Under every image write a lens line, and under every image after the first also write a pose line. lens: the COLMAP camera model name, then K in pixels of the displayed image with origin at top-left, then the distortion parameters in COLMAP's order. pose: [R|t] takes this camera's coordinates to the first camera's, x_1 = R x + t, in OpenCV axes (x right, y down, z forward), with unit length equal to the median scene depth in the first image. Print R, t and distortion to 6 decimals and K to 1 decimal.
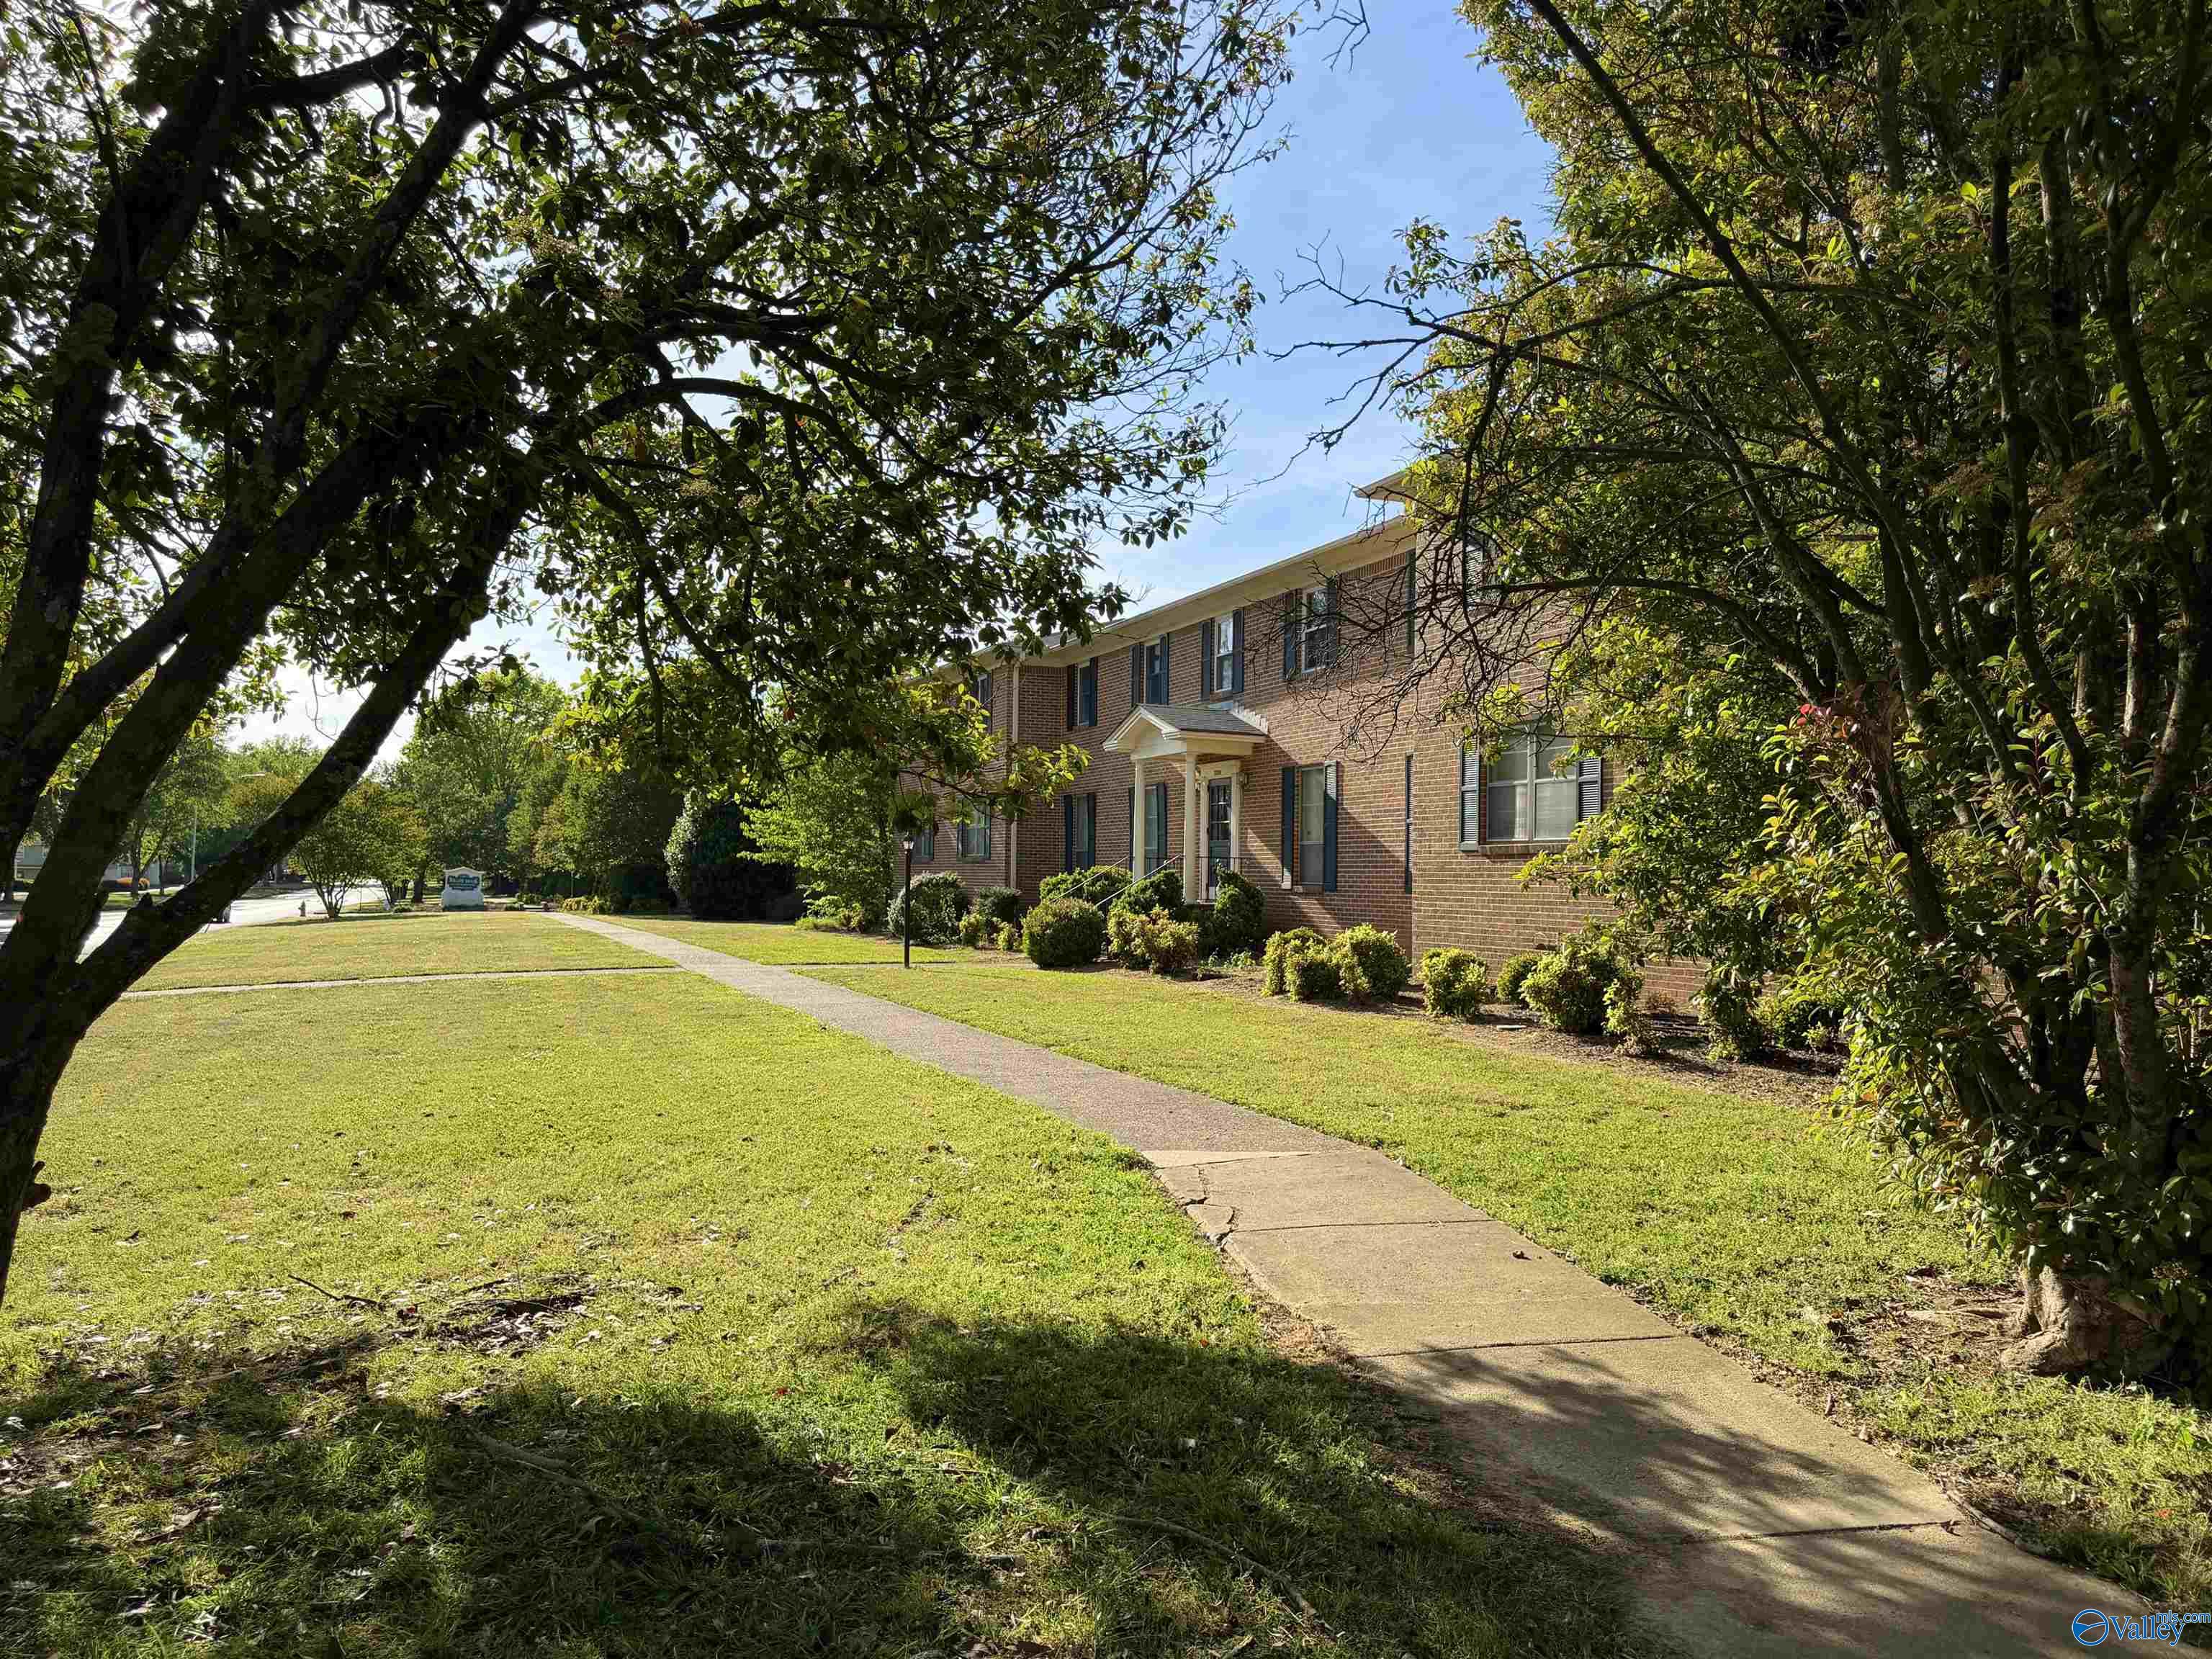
lens RADIAL K [[1585.1, 0, 1106.0], [0, 1585.1, 829.5], [0, 0, 1]] dist [0.082720, -0.088485]
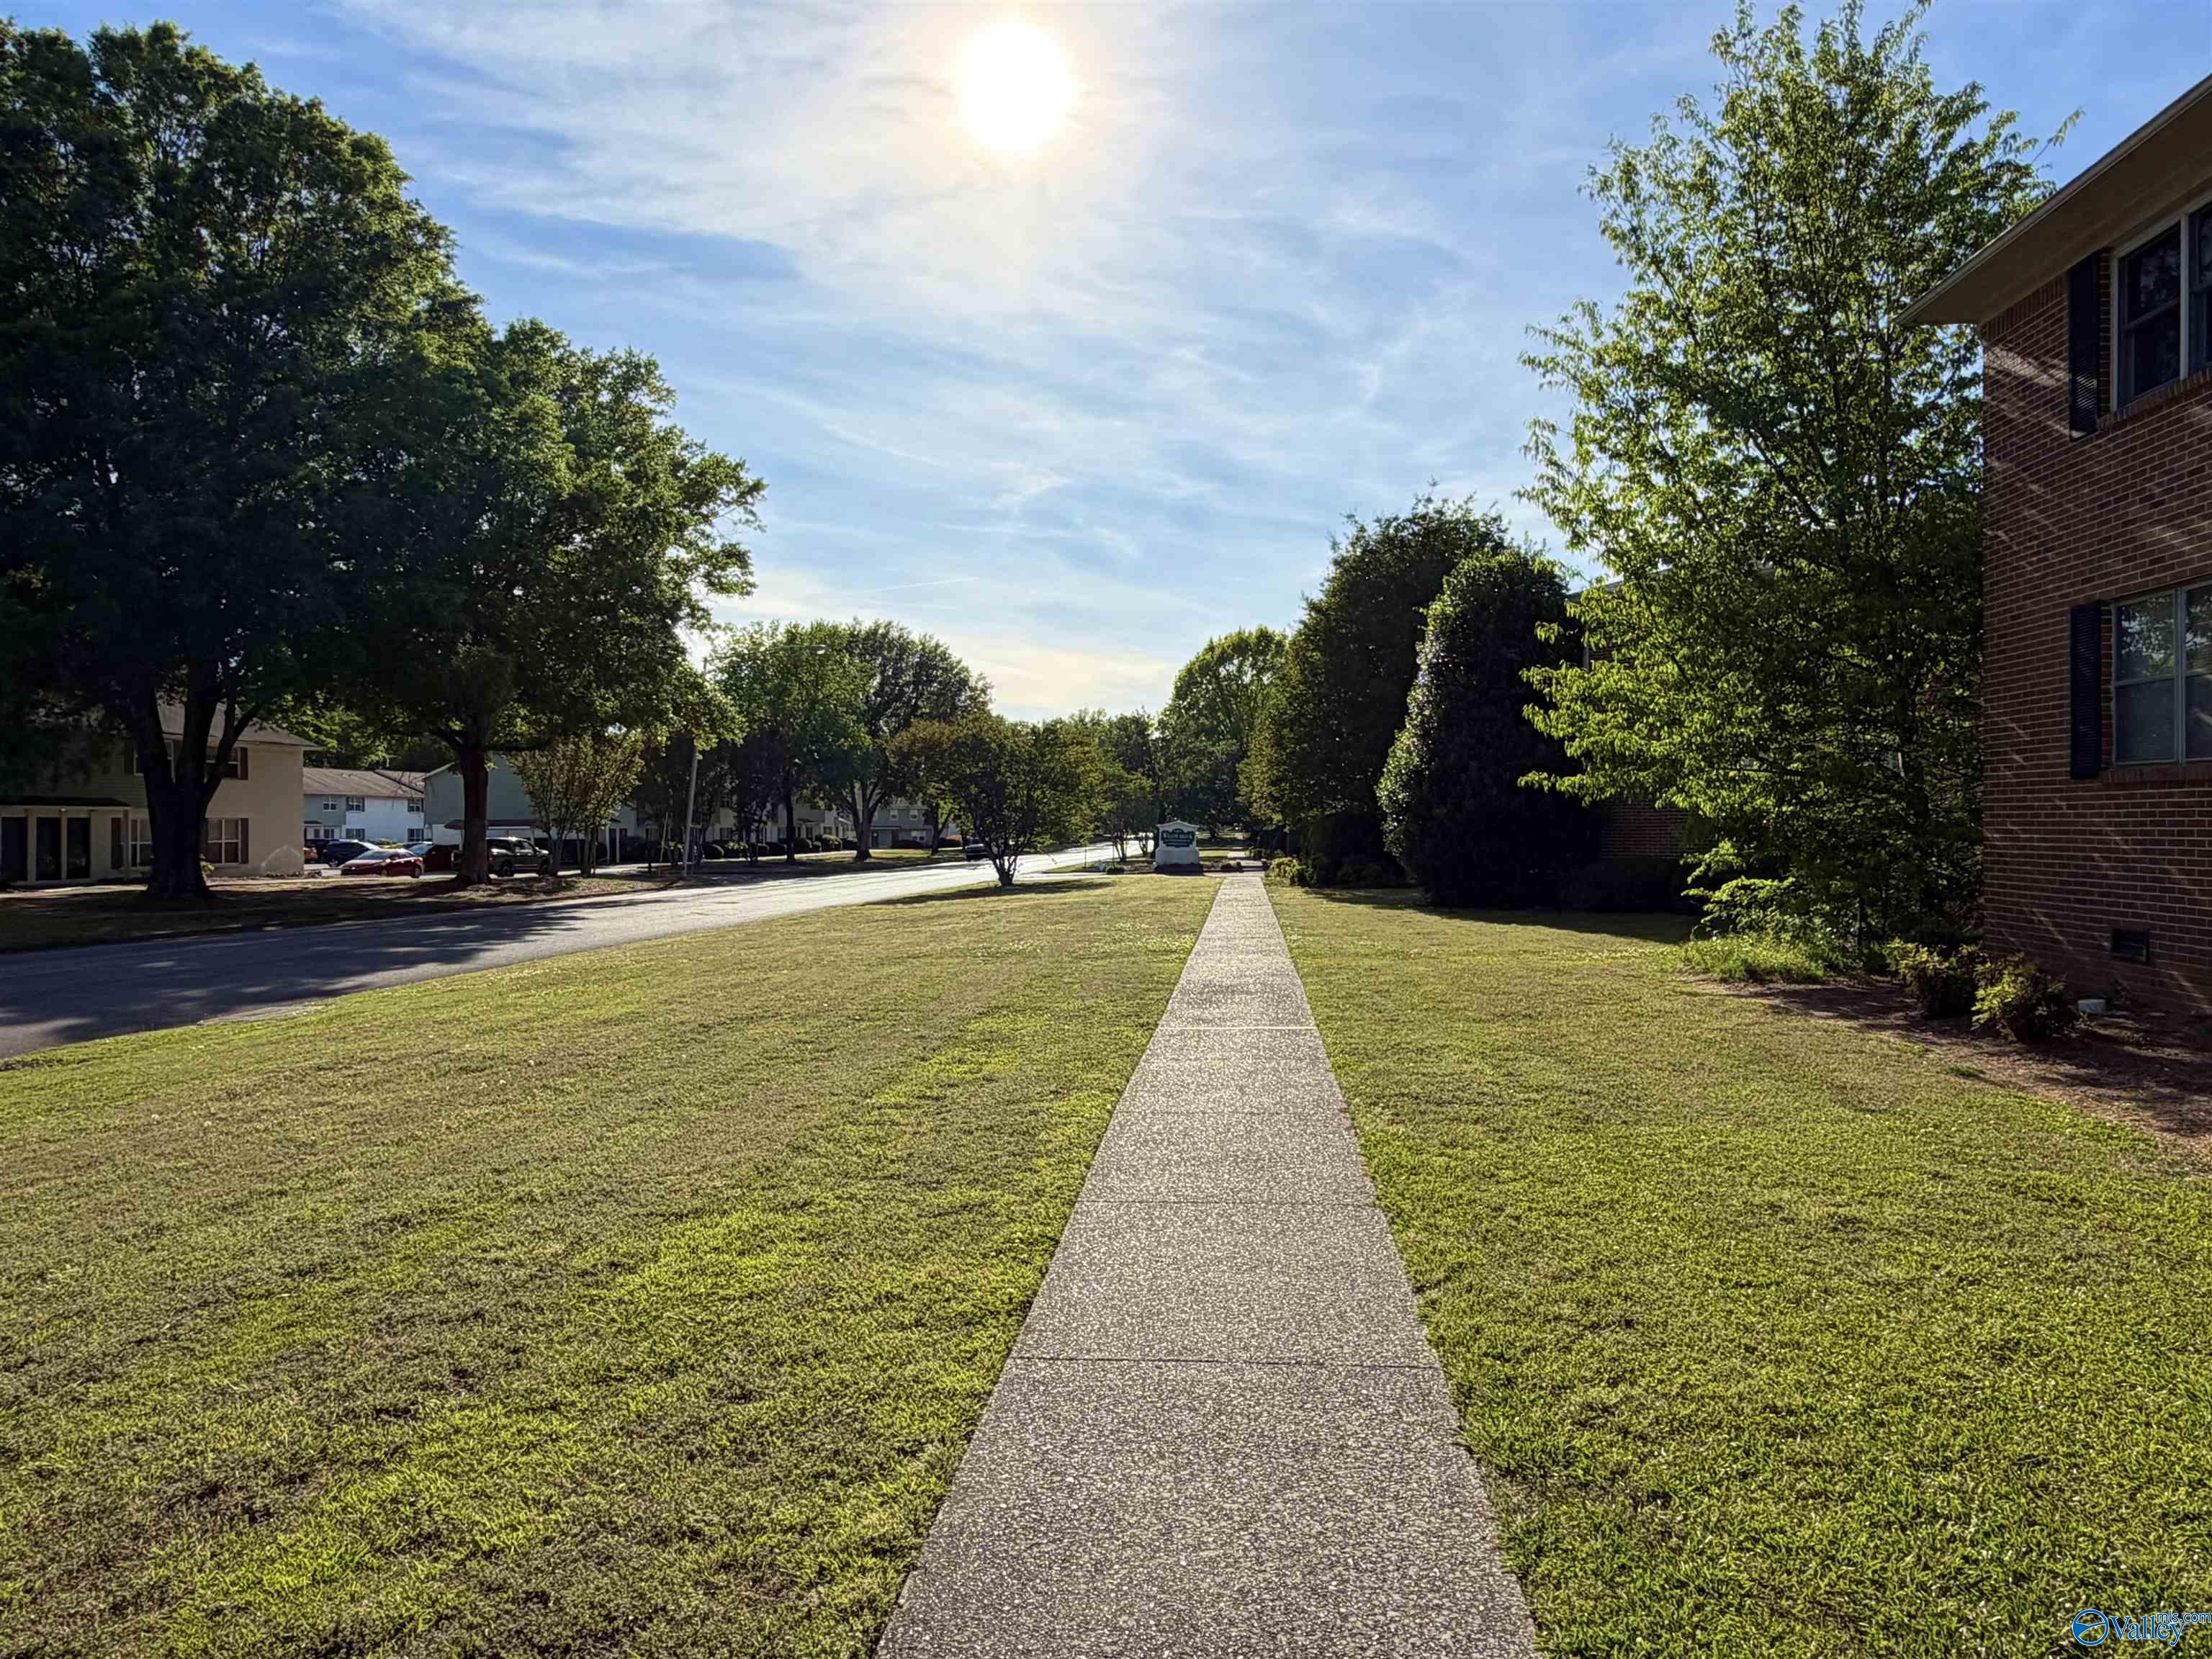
lens RADIAL K [[1465.1, 0, 1106.0], [0, 1465.1, 829.5], [0, 0, 1]] dist [0.000253, 0.000757]
pose [[0.887899, -0.017743, -0.459696, -0.285516], [0.032736, 0.999160, 0.024664, 0.029236], [0.458872, -0.036948, 0.887734, 1.152155]]
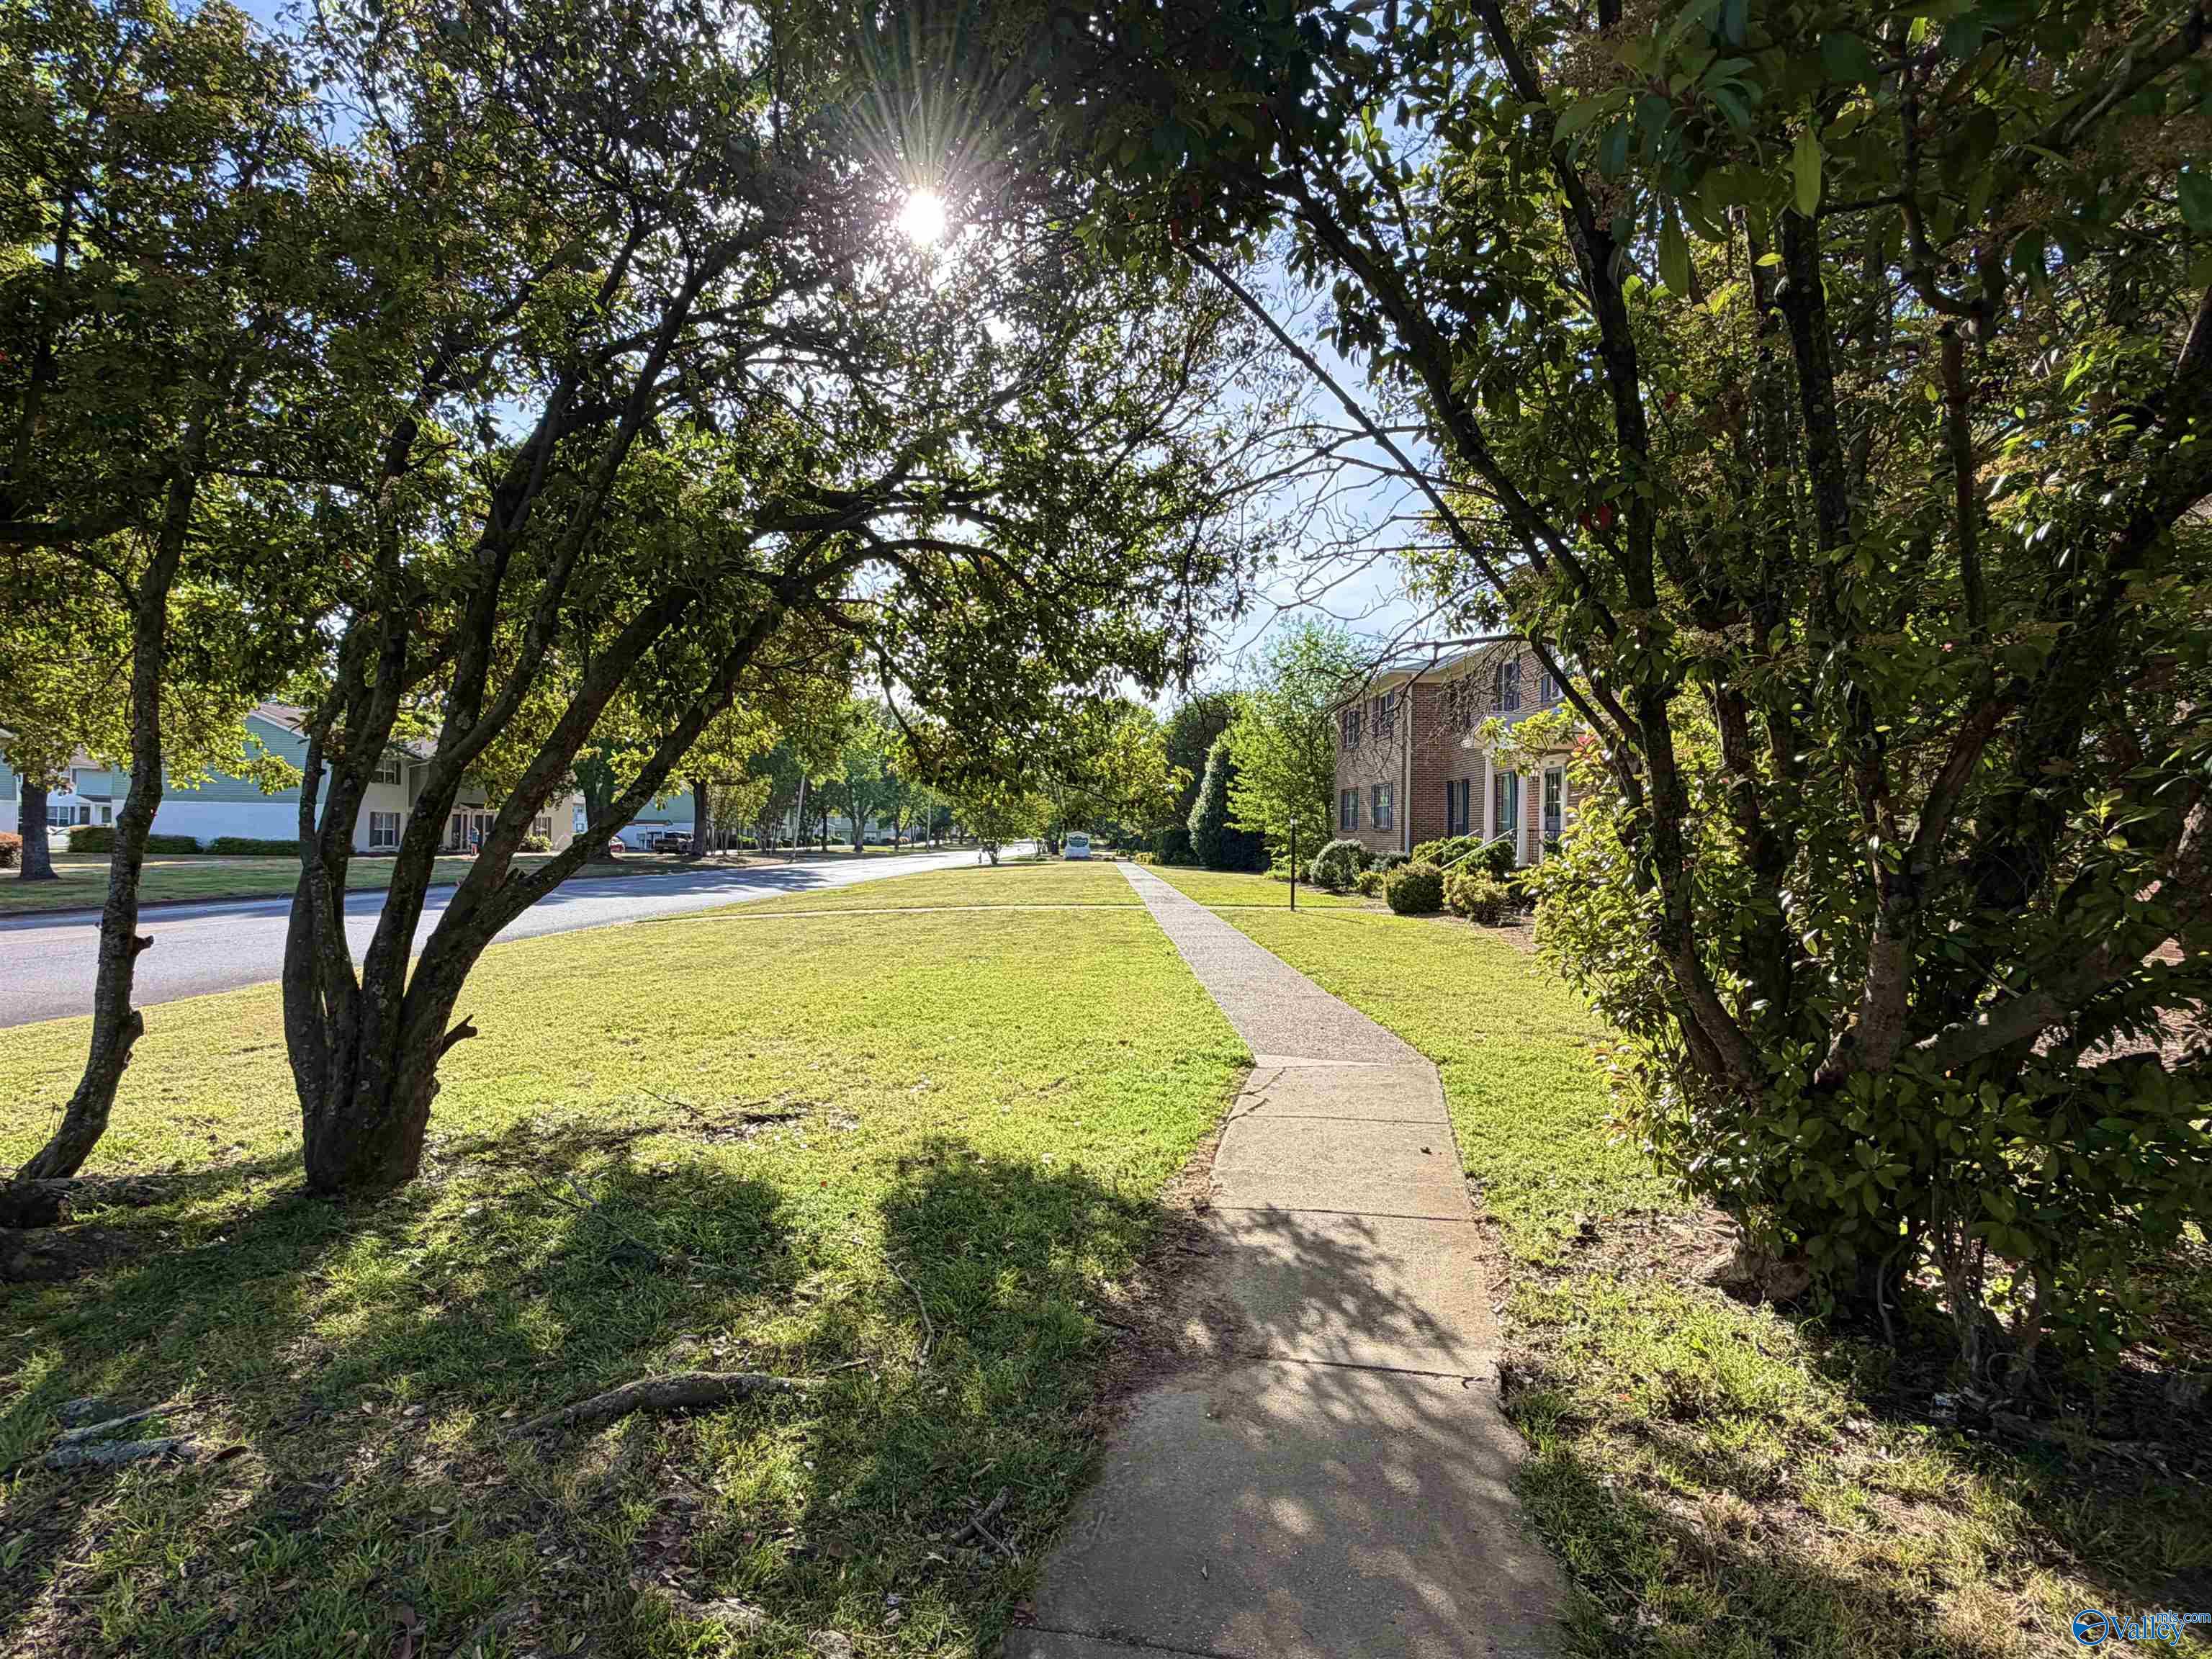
lens RADIAL K [[1164.1, 0, 1106.0], [0, 1164.1, 829.5], [0, 0, 1]] dist [0.014998, -0.000150]
pose [[0.930262, 0.001605, -0.366893, 0.092421], [0.006747, 0.999747, 0.021480, -0.005978], [0.366835, -0.022457, 0.930015, 0.002595]]
